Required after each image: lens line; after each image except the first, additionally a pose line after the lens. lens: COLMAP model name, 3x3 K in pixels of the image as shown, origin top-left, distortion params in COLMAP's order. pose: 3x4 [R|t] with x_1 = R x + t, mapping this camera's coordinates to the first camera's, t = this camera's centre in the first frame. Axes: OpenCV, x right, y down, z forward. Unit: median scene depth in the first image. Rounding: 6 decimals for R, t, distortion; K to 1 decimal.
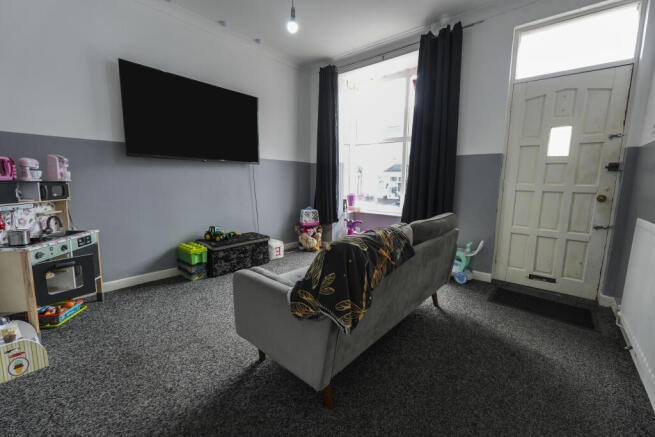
lens RADIAL K [[275.6, 0, 329.8], [0, 275.6, 217.8], [0, 0, 1]] dist [0.000607, 0.000344]
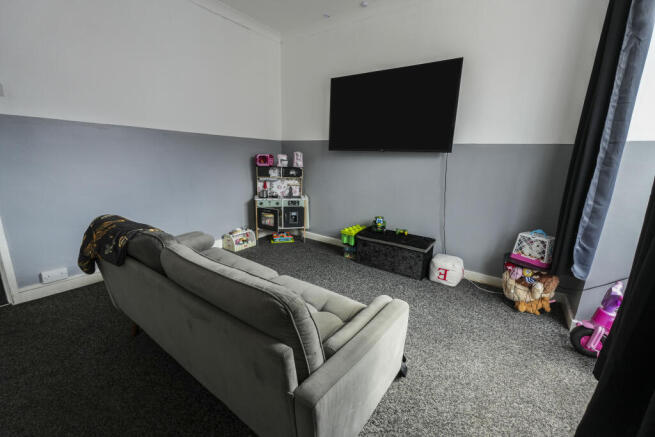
lens RADIAL K [[275.6, 0, 329.8], [0, 275.6, 217.8], [0, 0, 1]] dist [0.000607, 0.000344]
pose [[0.078395, 0.205071, -0.975602, 0.682731], [-0.165201, 0.967757, 0.190147, -0.160724], [0.983139, 0.146264, 0.109745, 0.904976]]
